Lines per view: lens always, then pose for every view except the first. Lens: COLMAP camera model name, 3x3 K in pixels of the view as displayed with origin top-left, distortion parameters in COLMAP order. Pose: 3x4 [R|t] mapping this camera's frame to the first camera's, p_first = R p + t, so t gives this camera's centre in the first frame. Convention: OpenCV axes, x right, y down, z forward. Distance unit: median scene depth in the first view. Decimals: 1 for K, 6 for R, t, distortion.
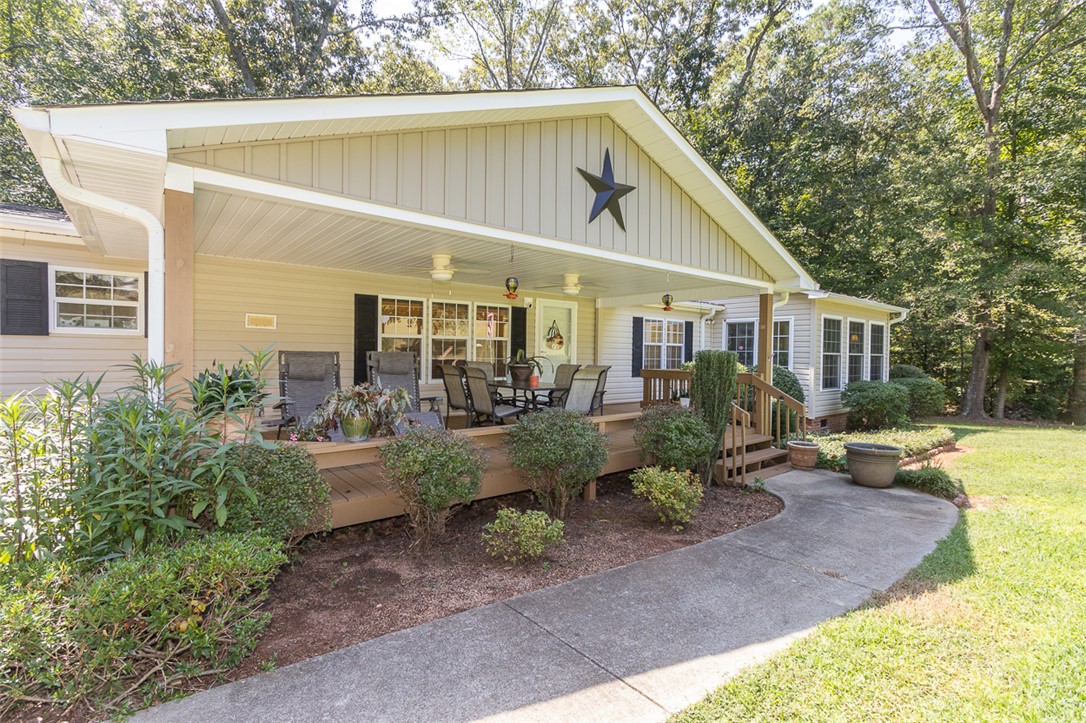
lens RADIAL K [[493.5, 0, 543.0], [0, 493.5, 361.5], [0, 0, 1]] dist [0.002154, 0.000085]
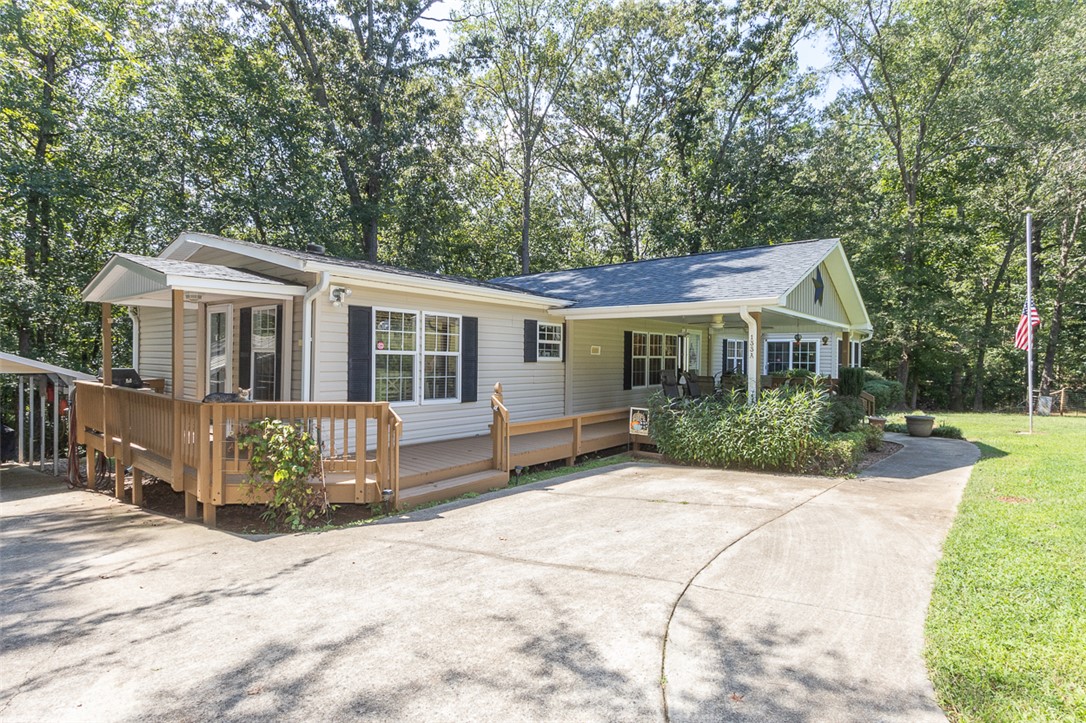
lens RADIAL K [[535.9, 0, 543.0], [0, 535.9, 361.5], [0, 0, 1]] dist [0.003023, -0.000416]
pose [[0.978293, -0.005346, 0.207159, -0.748434], [0.006951, 0.999951, -0.007021, -0.022881], [-0.207112, 0.008309, 0.978282, -0.461489]]
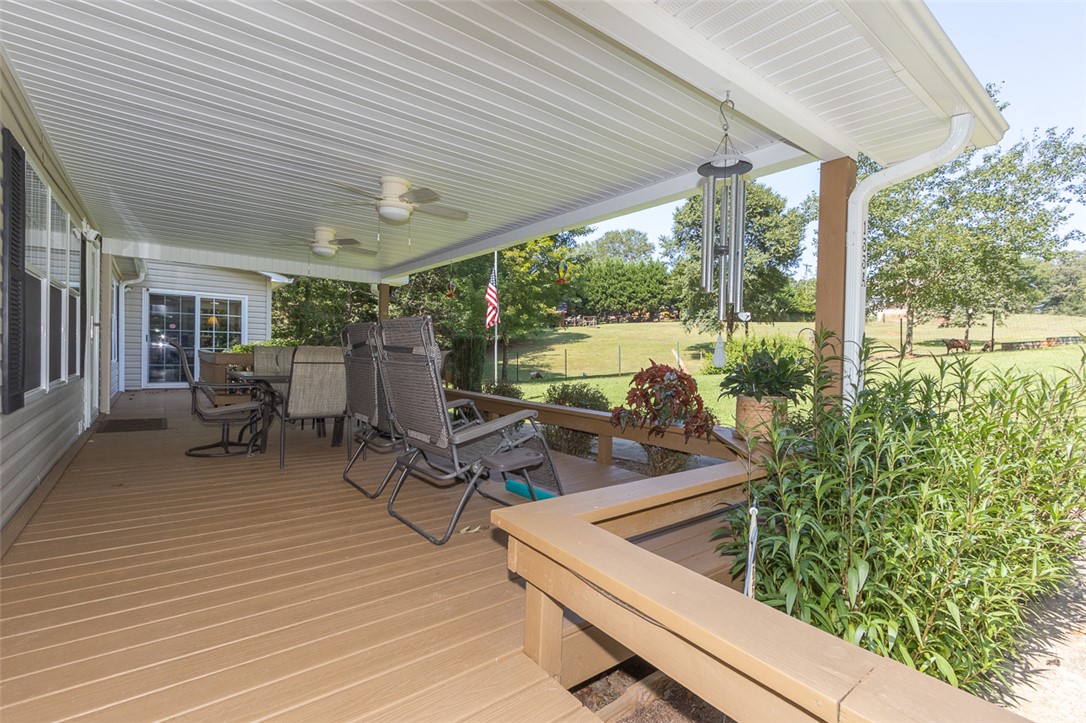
lens RADIAL K [[493.5, 0, 543.0], [0, 493.5, 361.5], [0, 0, 1]] dist [0.002154, 0.000085]
pose [[0.022144, -0.030718, 0.999283, -0.534033], [-0.006365, 0.999503, 0.030866, 0.002136], [-0.999735, -0.007044, 0.021937, 0.484399]]
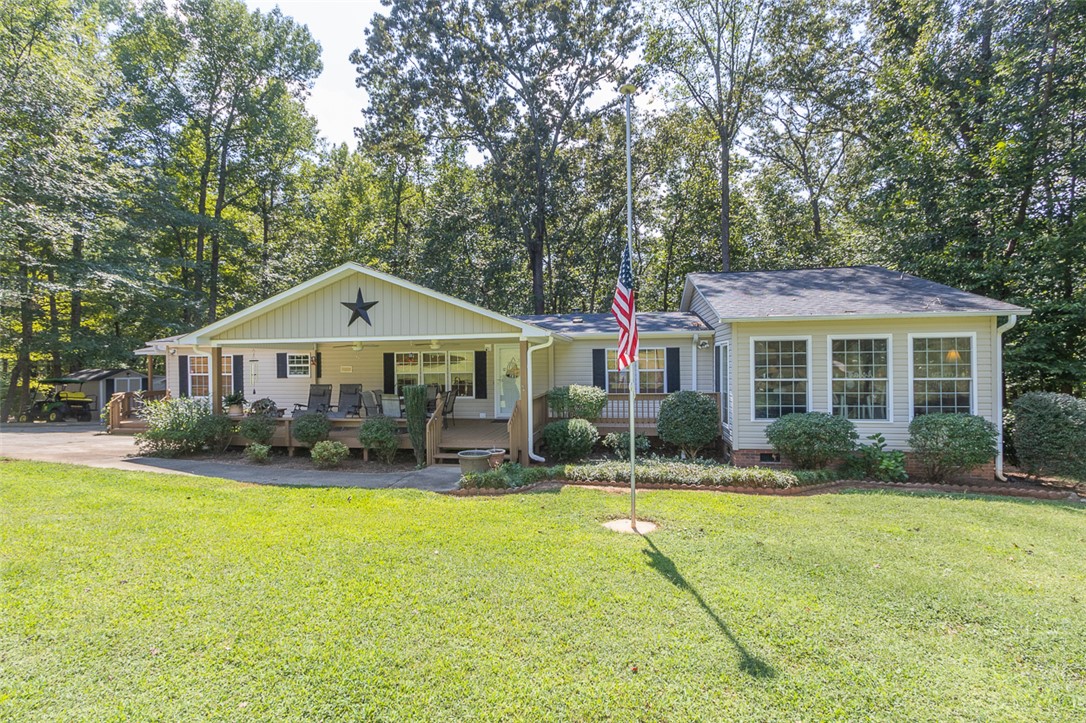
lens RADIAL K [[489.6, 0, 538.9], [0, 489.6, 364.0], [0, 0, 1]] dist [0.002710, 0.000051]
pose [[0.656118, -0.021490, -0.754352, 1.181009], [0.006536, 0.999719, -0.022795, -0.032516], [0.754630, 0.010026, 0.656074, 0.120434]]
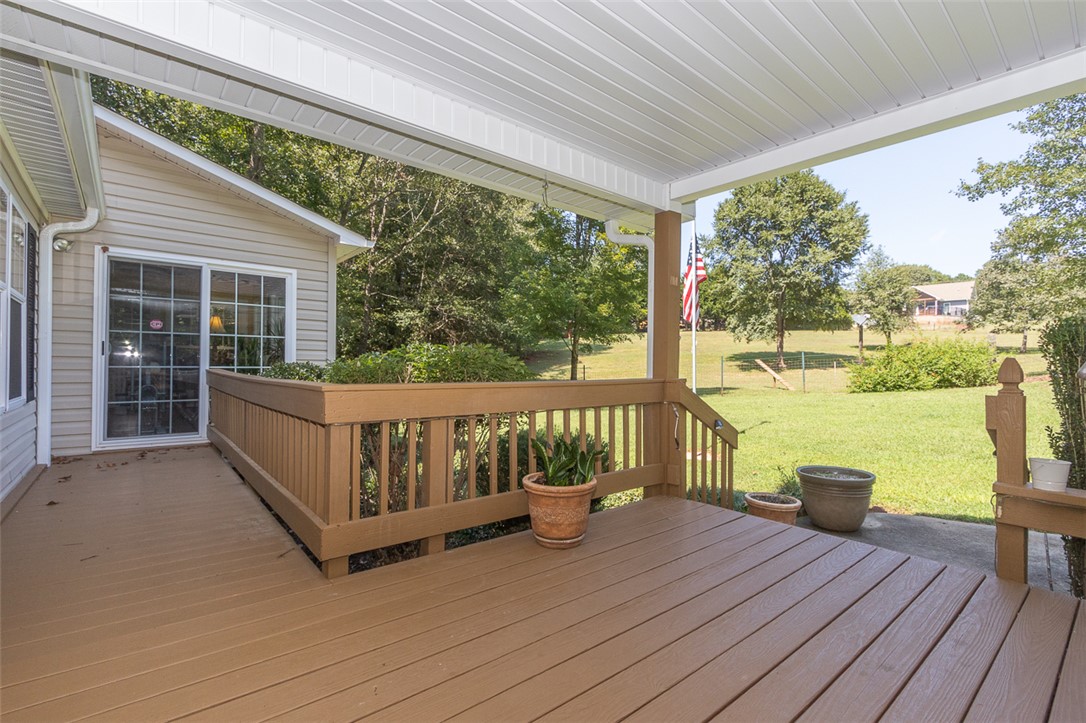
lens RADIAL K [[493.5, 0, 543.0], [0, 493.5, 361.5], [0, 0, 1]] dist [0.002154, 0.000085]
pose [[-0.014882, -0.006089, 0.999871, -0.025606], [0.004664, 0.999970, 0.006159, 0.003616], [-0.999878, 0.004755, -0.014853, 0.897136]]
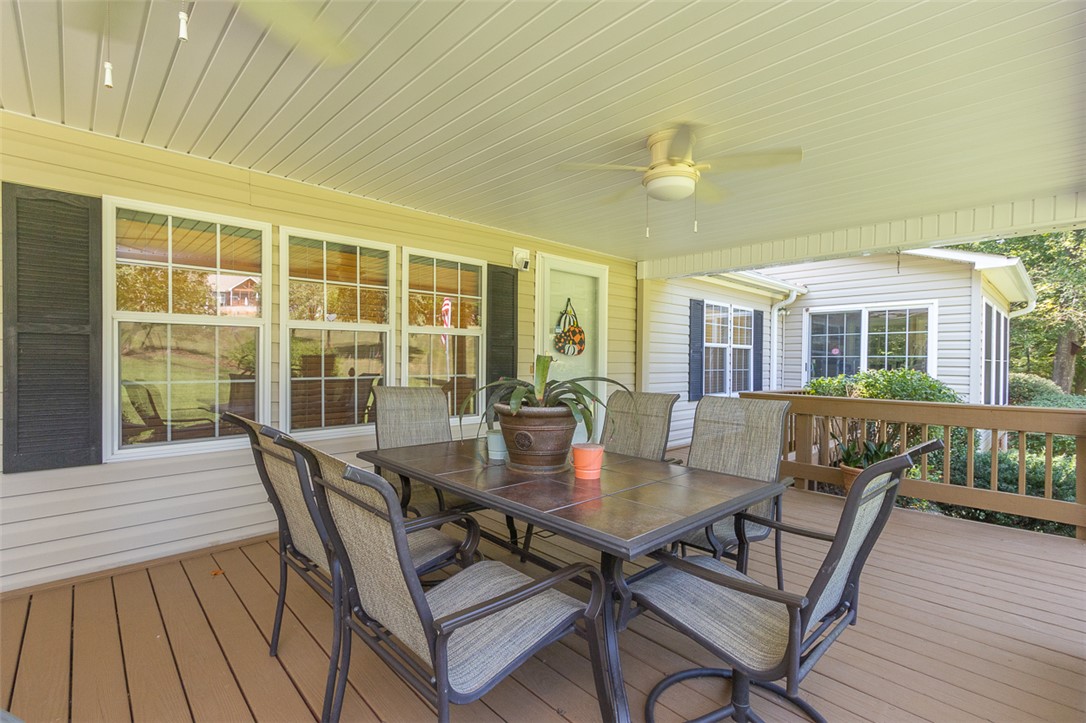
lens RADIAL K [[489.6, 0, 538.9], [0, 489.6, 364.0], [0, 0, 1]] dist [0.002710, 0.000051]
pose [[0.997622, -0.005880, 0.068674, -0.044906], [0.006377, 0.999955, -0.007019, -0.011720], [-0.068629, 0.007440, 0.997614, 0.501749]]
